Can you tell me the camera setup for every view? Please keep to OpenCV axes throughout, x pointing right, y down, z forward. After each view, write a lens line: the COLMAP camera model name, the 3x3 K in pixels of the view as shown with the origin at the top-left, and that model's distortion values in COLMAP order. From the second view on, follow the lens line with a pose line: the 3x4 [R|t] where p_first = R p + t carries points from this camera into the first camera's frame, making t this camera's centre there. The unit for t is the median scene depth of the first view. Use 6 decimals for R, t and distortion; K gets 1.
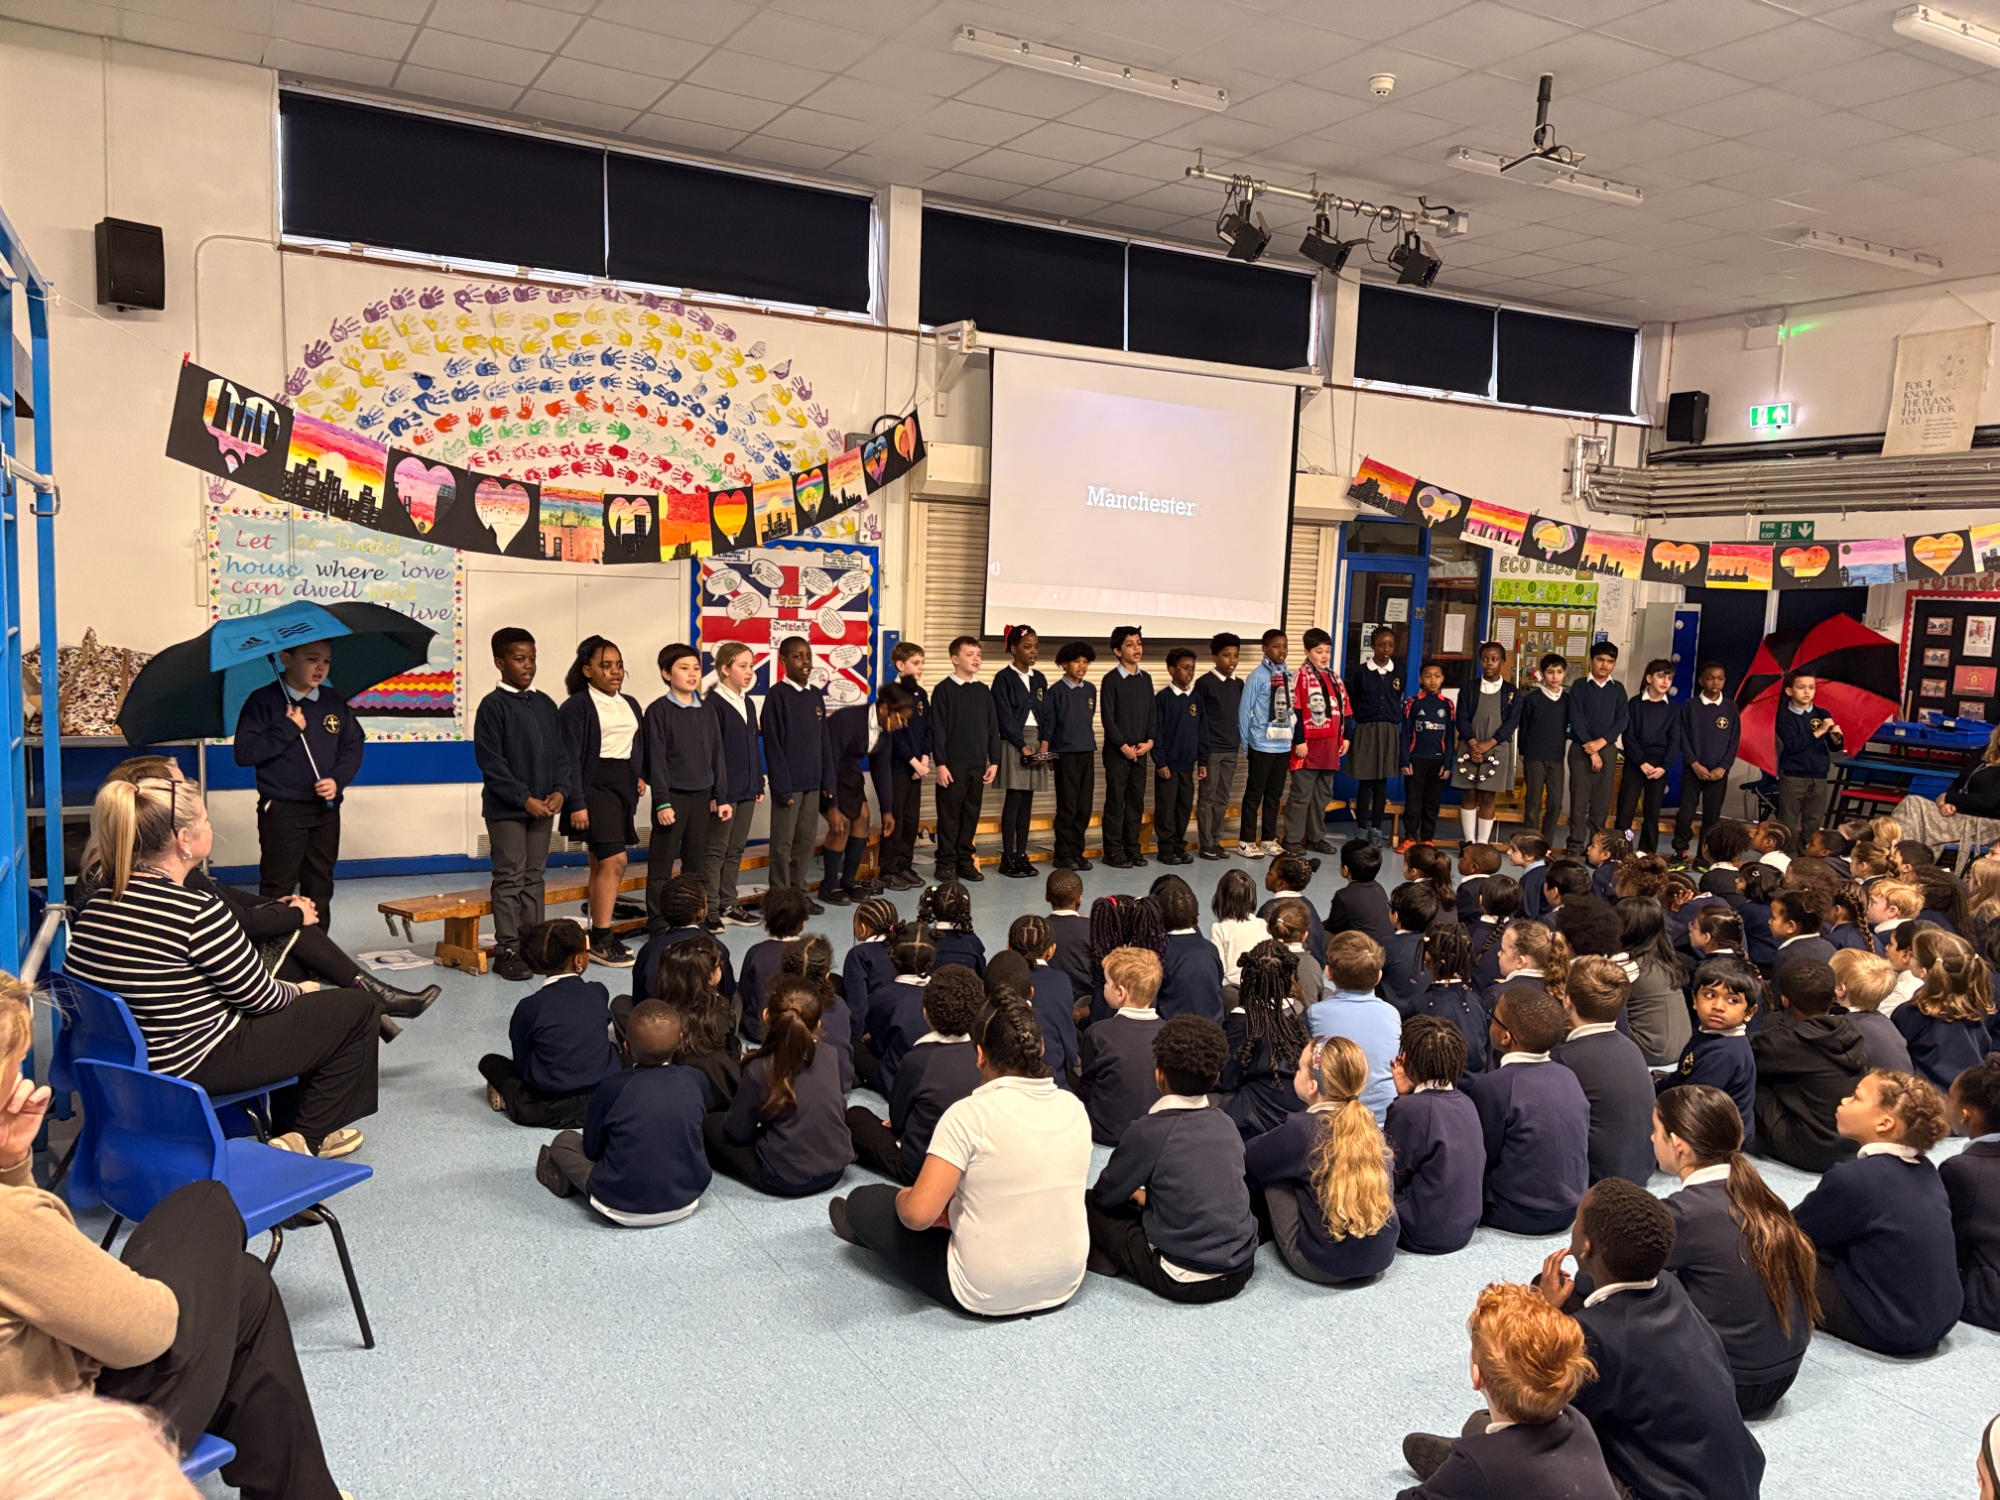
lens RADIAL K [[1512.6, 0, 1012.9], [0, 1512.6, 744.8], [0, 0, 1]] dist [0.038650, -0.038842]
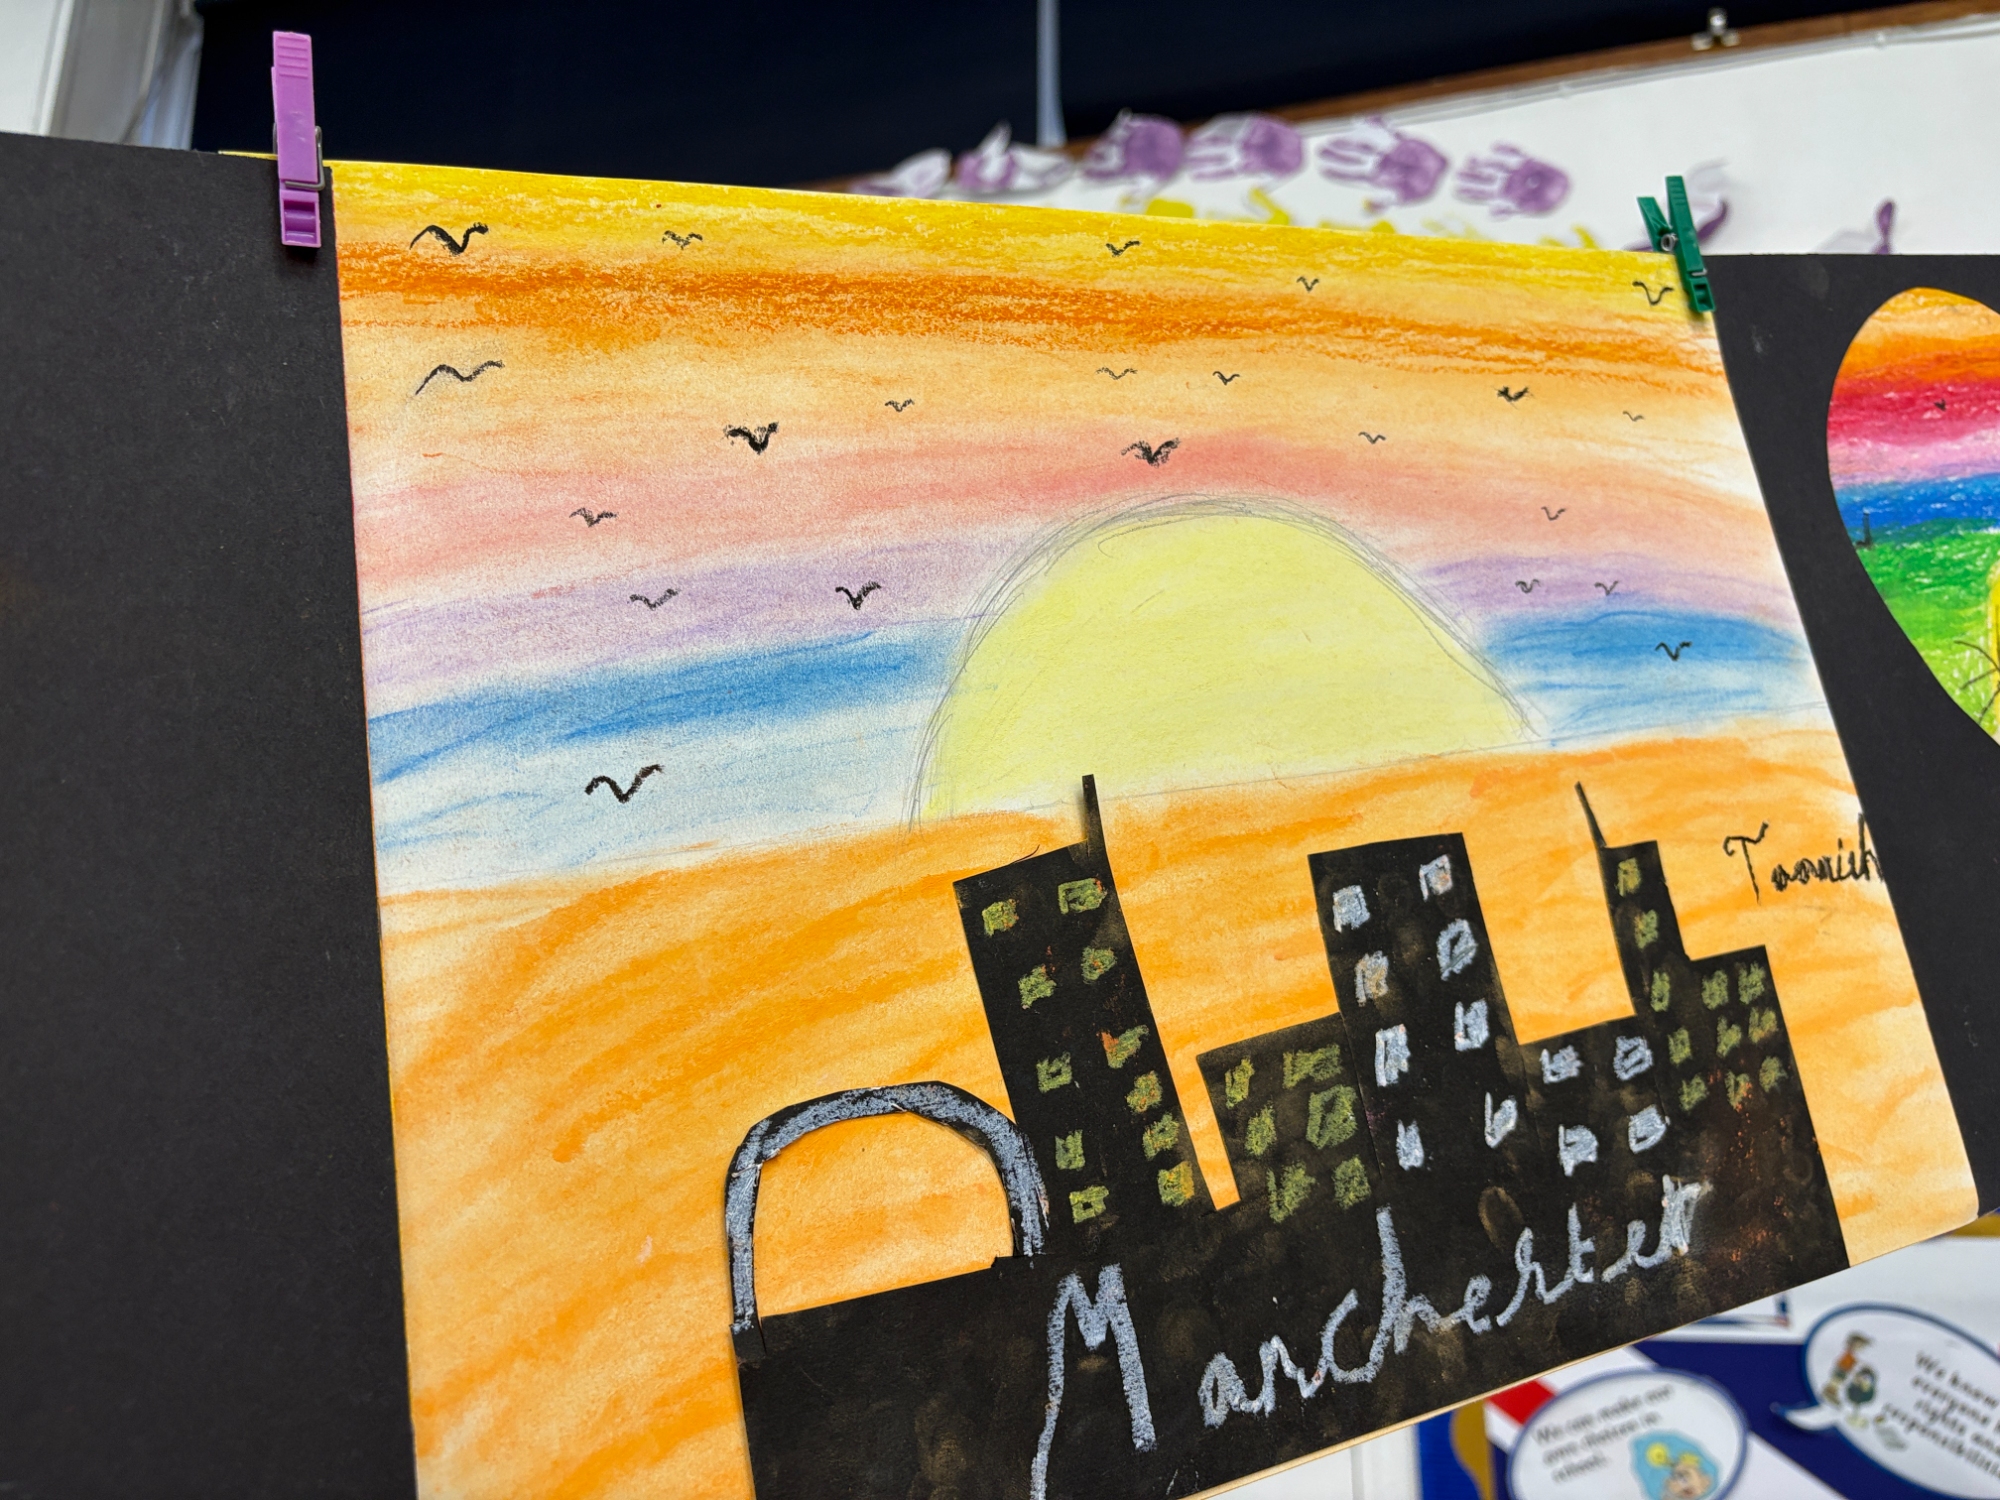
lens RADIAL K [[1512.6, 0, 1012.9], [0, 1512.6, 744.8], [0, 0, 1]] dist [0.038650, -0.038842]
pose [[0.714655, -0.211050, -0.666877, -0.108281], [-0.045074, 0.937518, -0.345005, -0.115218], [0.698023, 0.276619, 0.660489, 0.795527]]
